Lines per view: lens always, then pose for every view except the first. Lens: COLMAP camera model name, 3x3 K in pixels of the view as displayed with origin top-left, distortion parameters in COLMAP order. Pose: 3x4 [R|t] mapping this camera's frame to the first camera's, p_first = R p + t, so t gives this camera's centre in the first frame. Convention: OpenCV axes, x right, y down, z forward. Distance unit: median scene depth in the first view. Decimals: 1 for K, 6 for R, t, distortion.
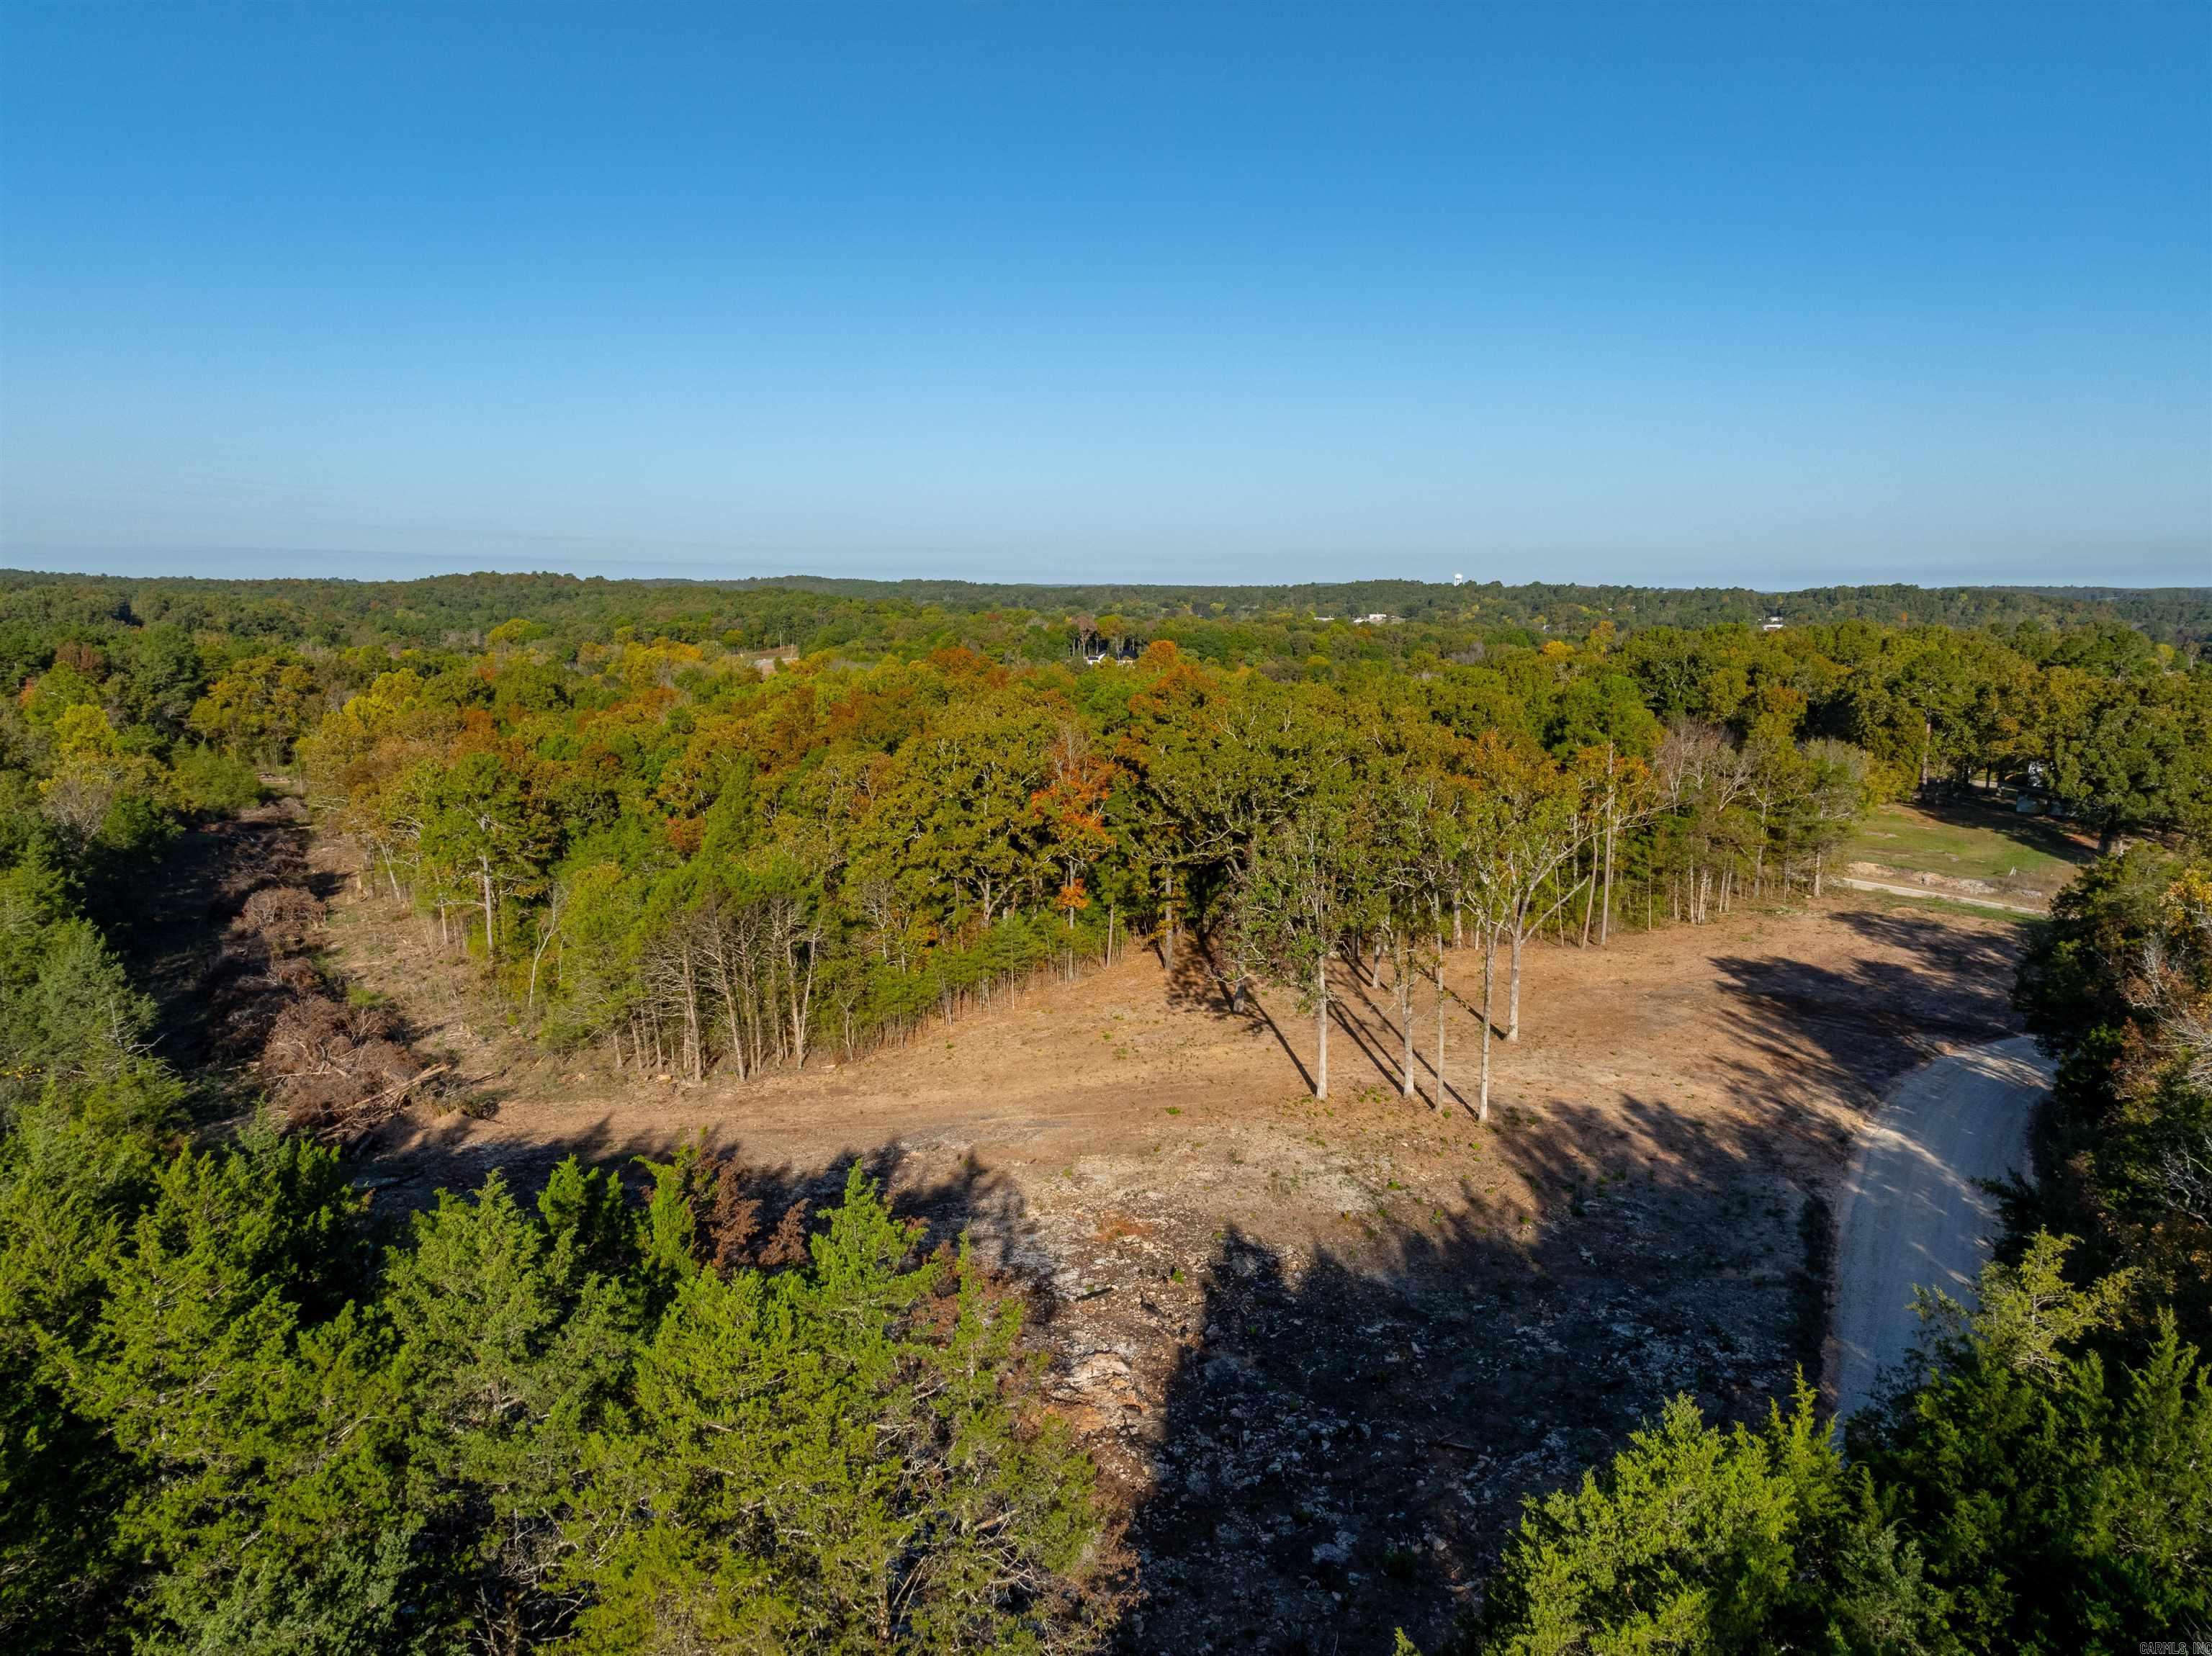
lens RADIAL K [[1555.3, 0, 1109.7], [0, 1555.3, 821.5], [0, 0, 1]] dist [-0.034704, 0.056237]
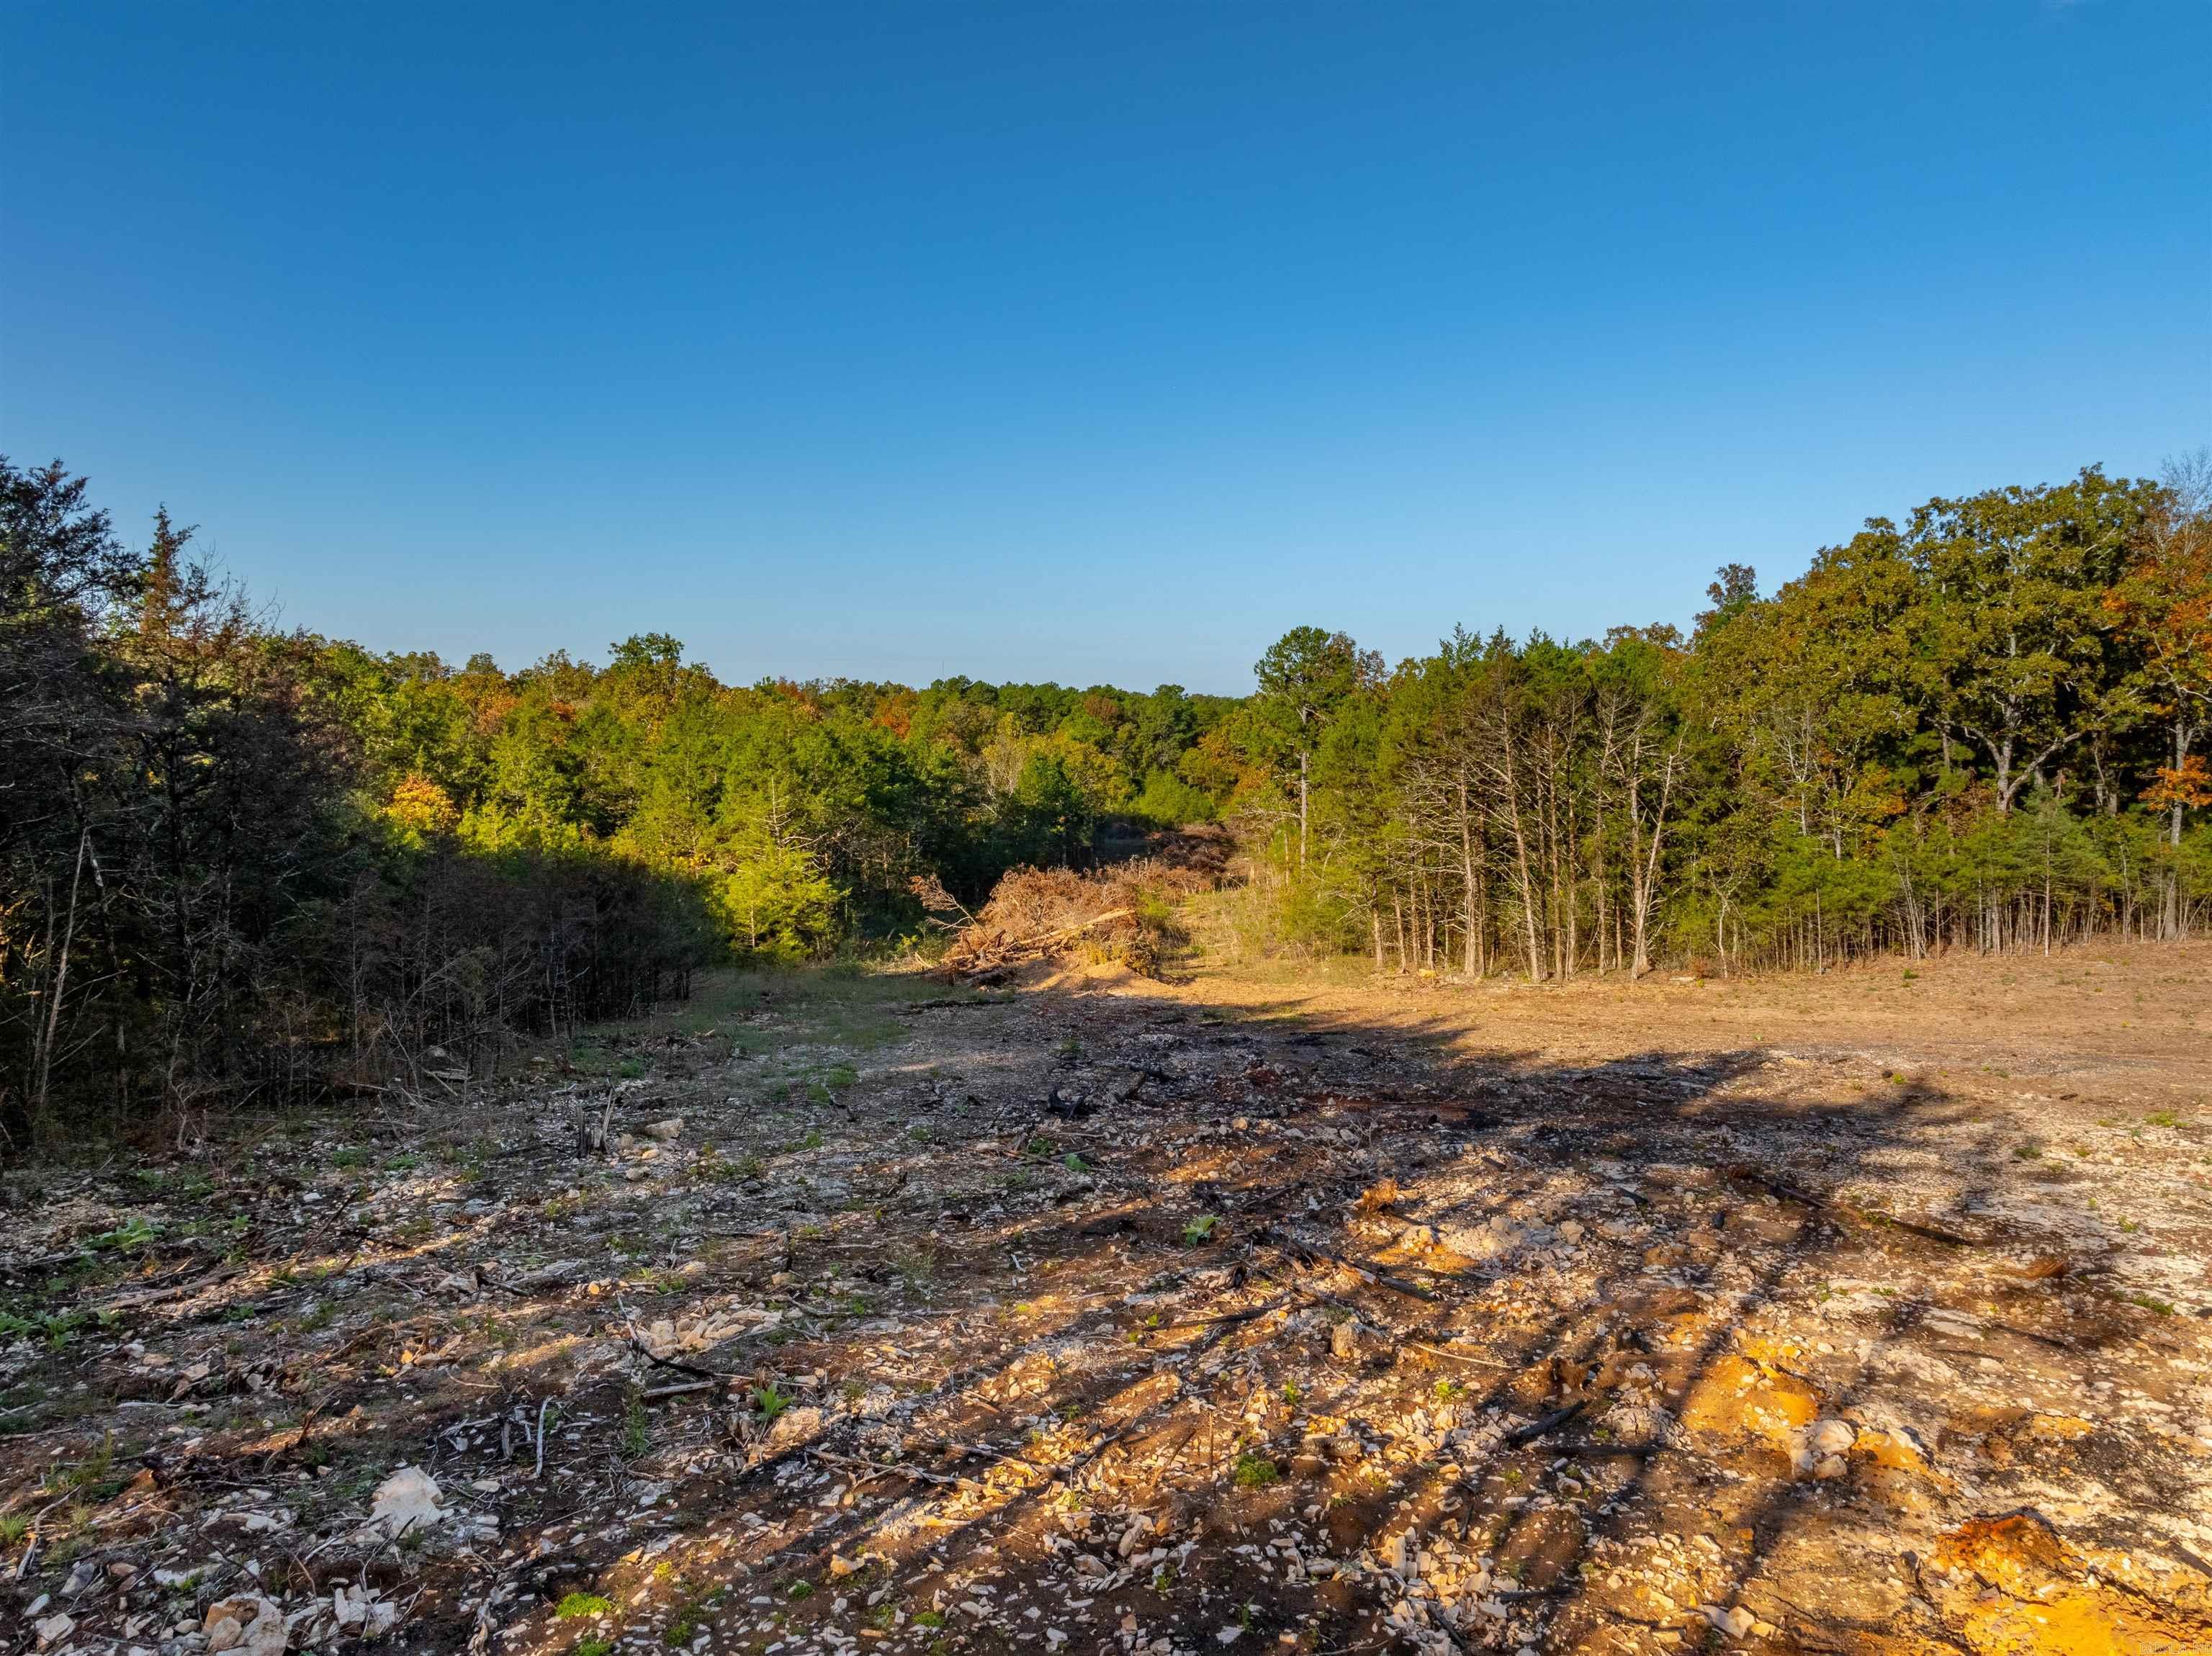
lens RADIAL K [[1541.7, 0, 1106.0], [0, 1541.7, 828.0], [0, 0, 1]] dist [-0.003268, 0.004317]
pose [[0.809222, 0.033962, -0.586521, -0.008730], [-0.082835, 0.994950, -0.056675, 0.101566], [0.581634, 0.094447, 0.807949, 0.254451]]
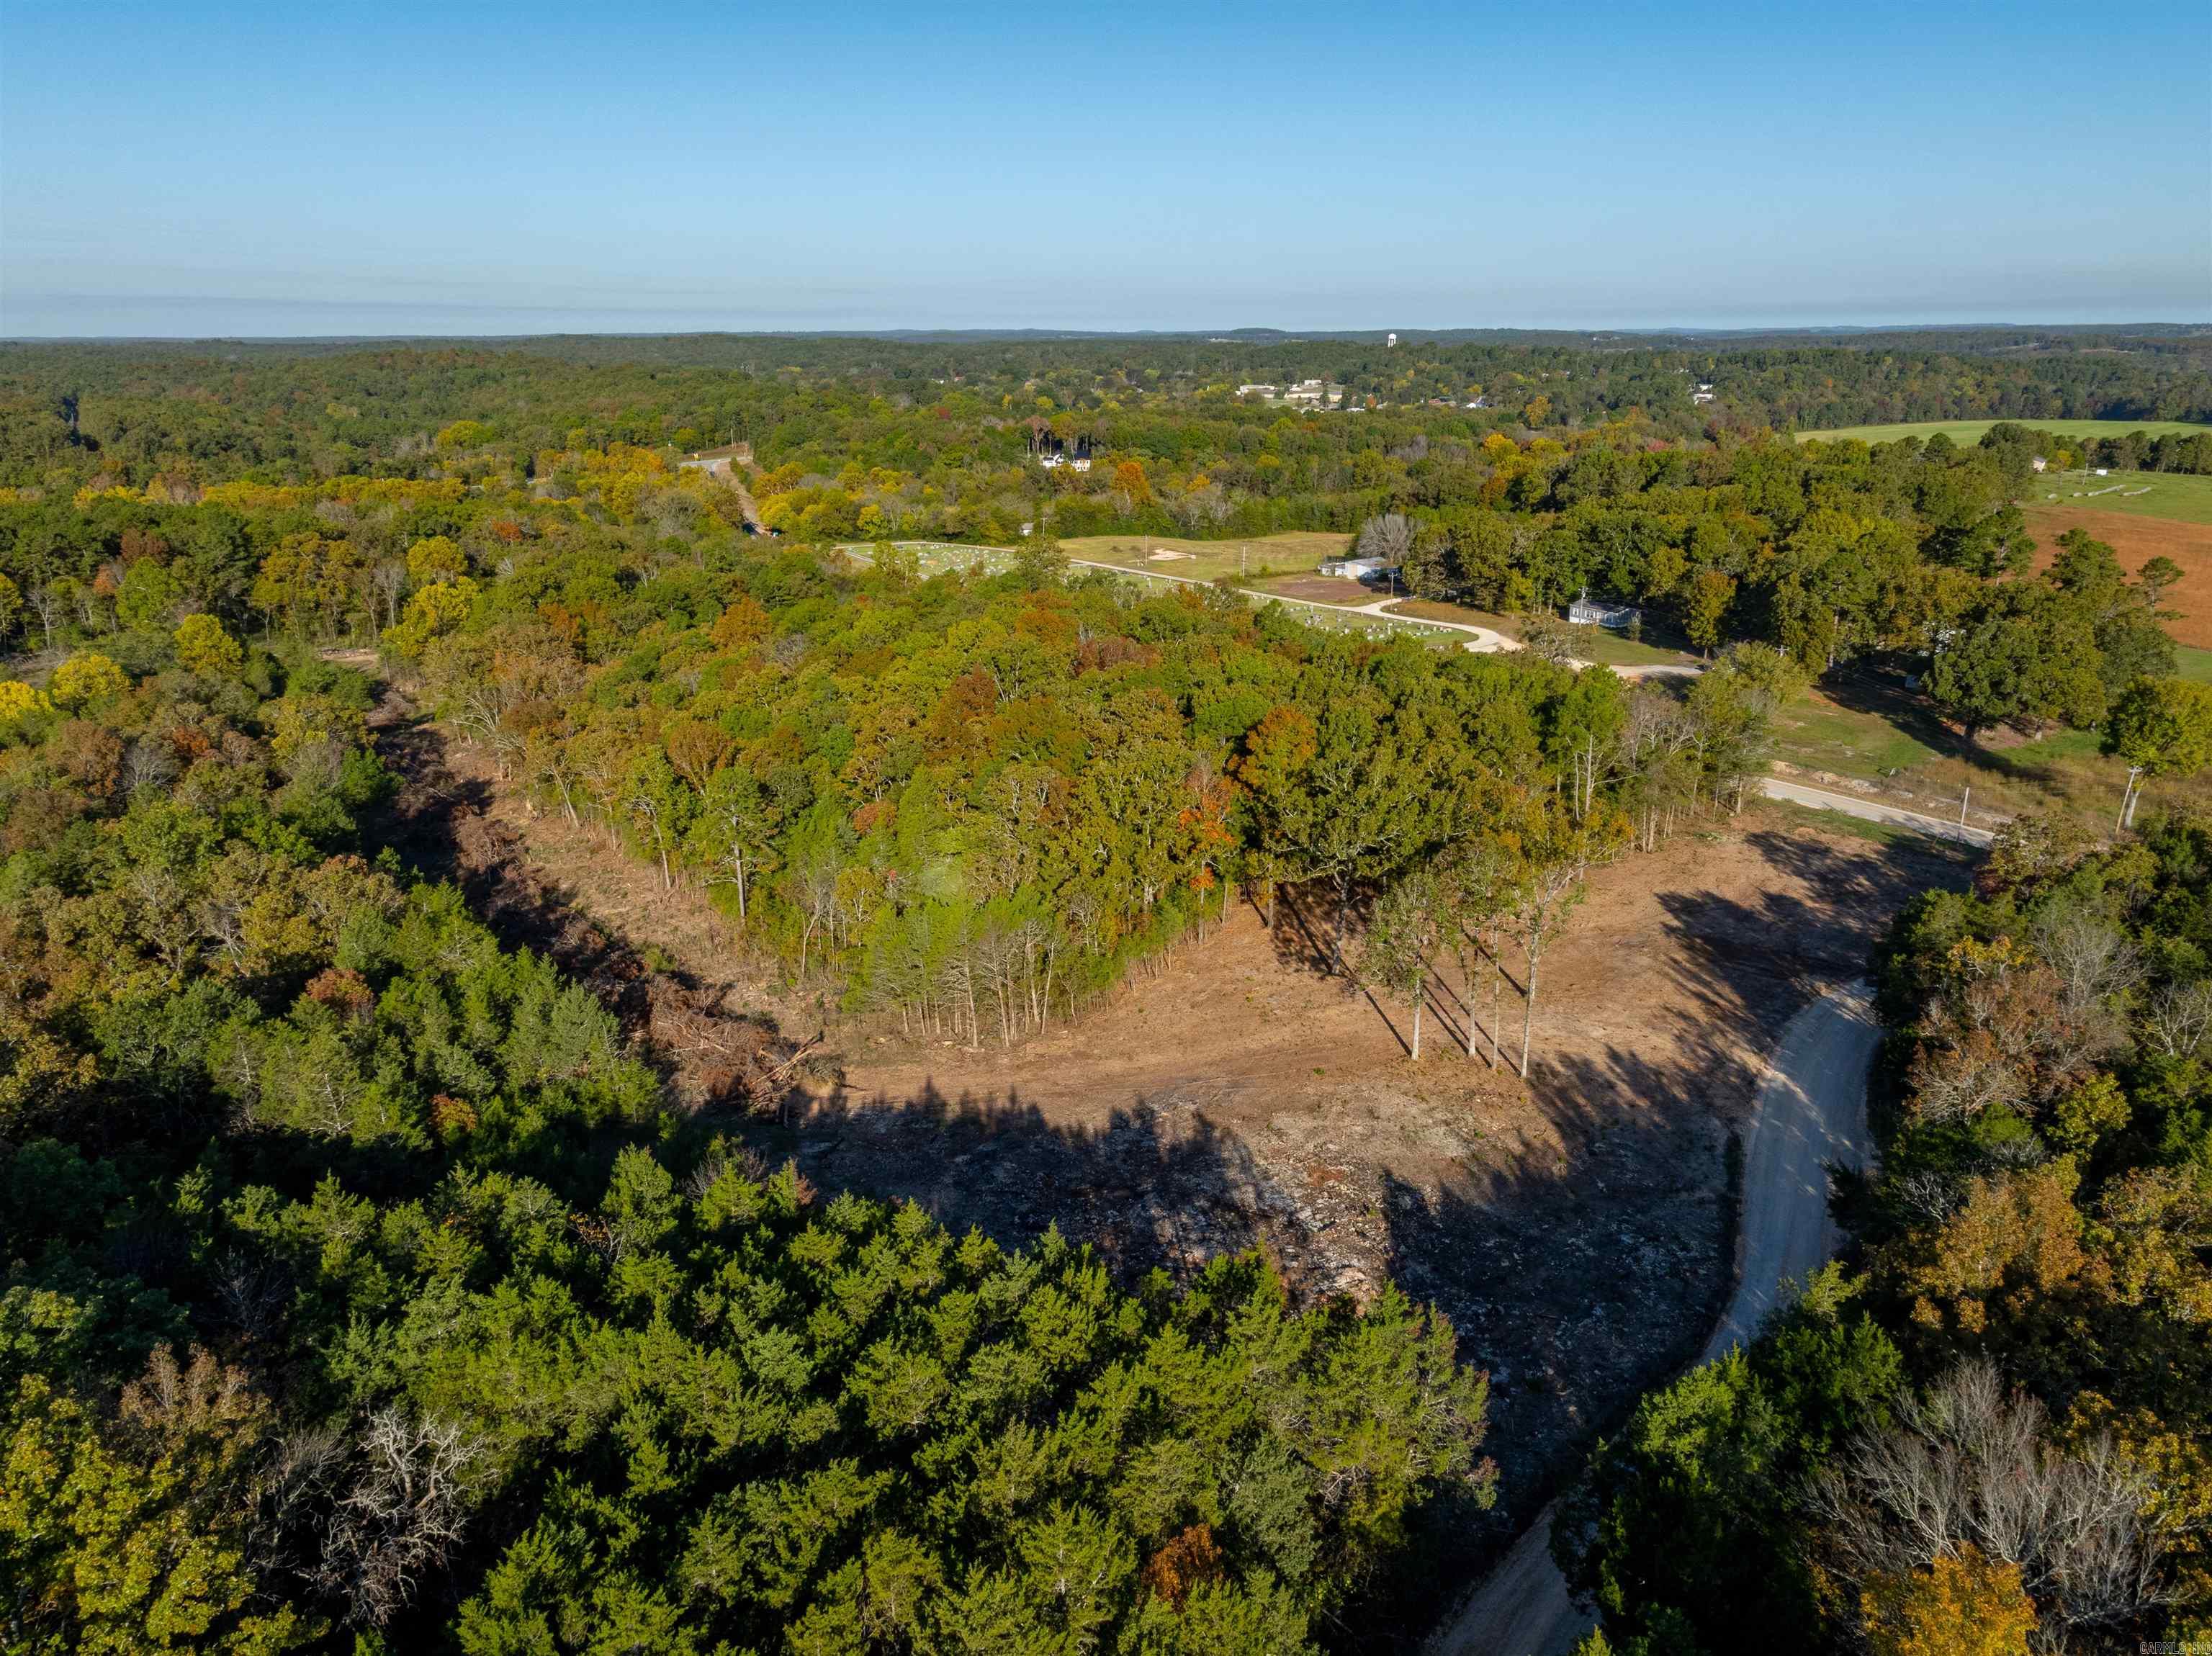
lens RADIAL K [[1555.3, 0, 1109.7], [0, 1555.3, 821.5], [0, 0, 1]] dist [-0.034704, 0.056237]
pose [[0.998654, -0.024477, 0.045728, -0.132613], [0.016958, 0.987275, 0.158112, -0.174352], [-0.049017, -0.157124, 0.986362, -0.261685]]
